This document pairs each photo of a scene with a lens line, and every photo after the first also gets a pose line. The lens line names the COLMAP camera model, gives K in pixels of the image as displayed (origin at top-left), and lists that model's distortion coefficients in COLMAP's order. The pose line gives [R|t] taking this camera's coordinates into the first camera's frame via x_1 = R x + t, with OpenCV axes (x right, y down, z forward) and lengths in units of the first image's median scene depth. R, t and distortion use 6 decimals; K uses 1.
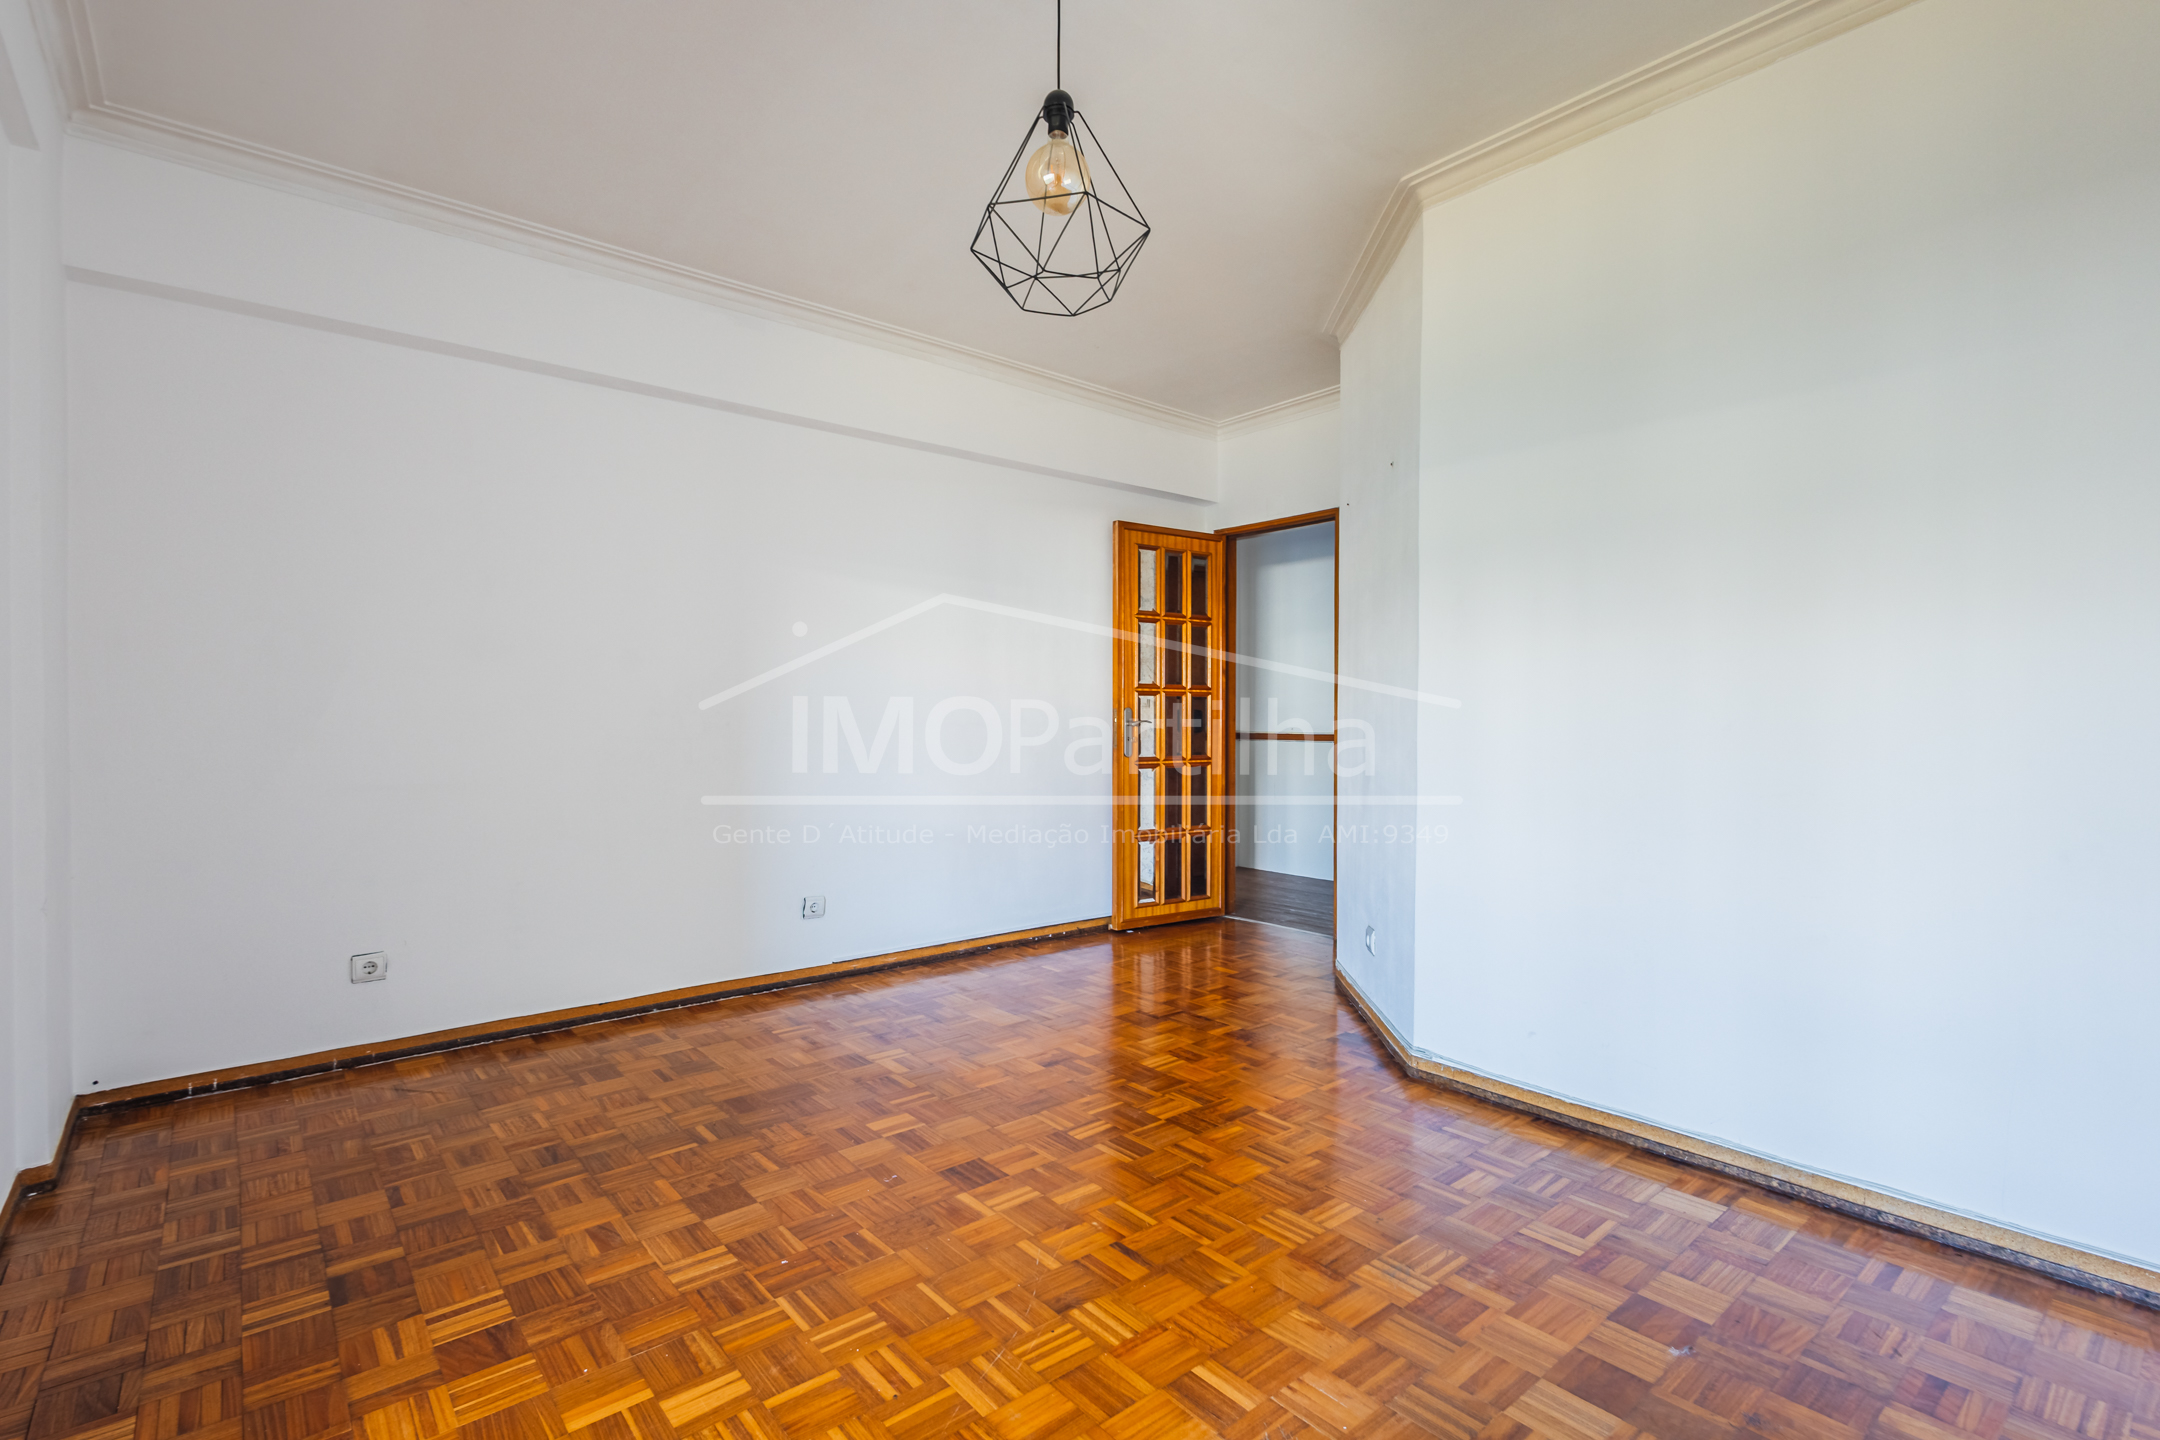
lens RADIAL K [[987.5, 0, 1074.4], [0, 987.5, 720.6], [0, 0, 1]] dist [-0.001307, -0.001071]
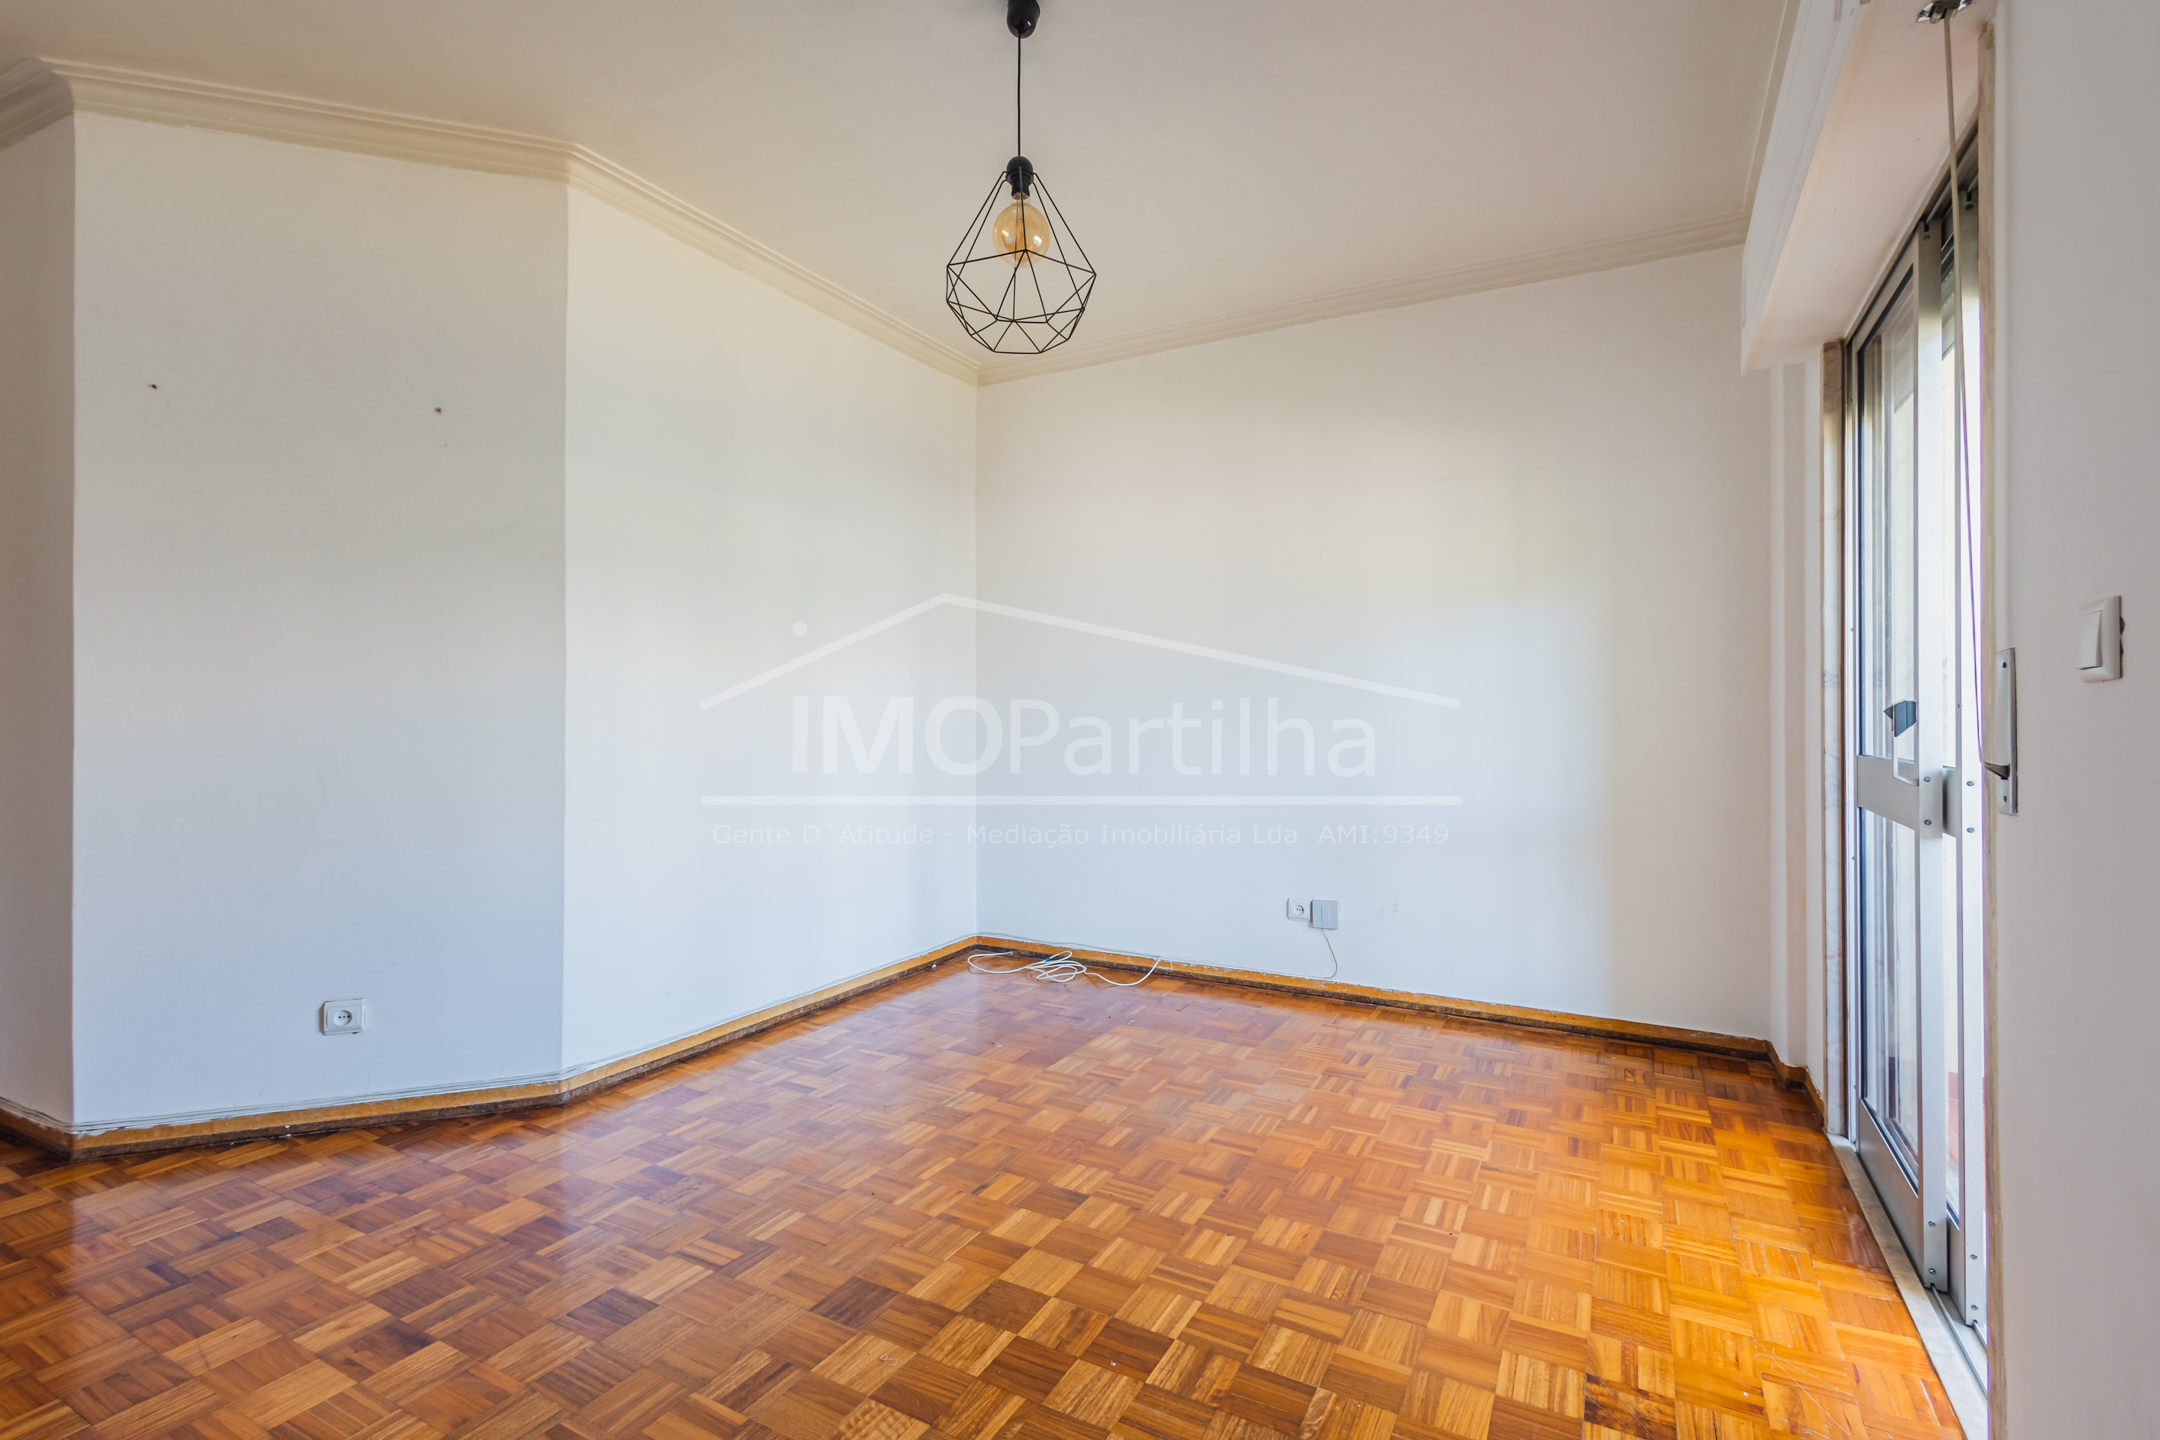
lens RADIAL K [[987.5, 0, 1074.4], [0, 987.5, 720.6], [0, 0, 1]] dist [-0.001307, -0.001071]
pose [[-0.350553, -0.003176, 0.936537, -1.082405], [0.007577, 0.999952, 0.006228, -0.005709], [-0.936512, 0.009279, -0.350512, 1.333415]]
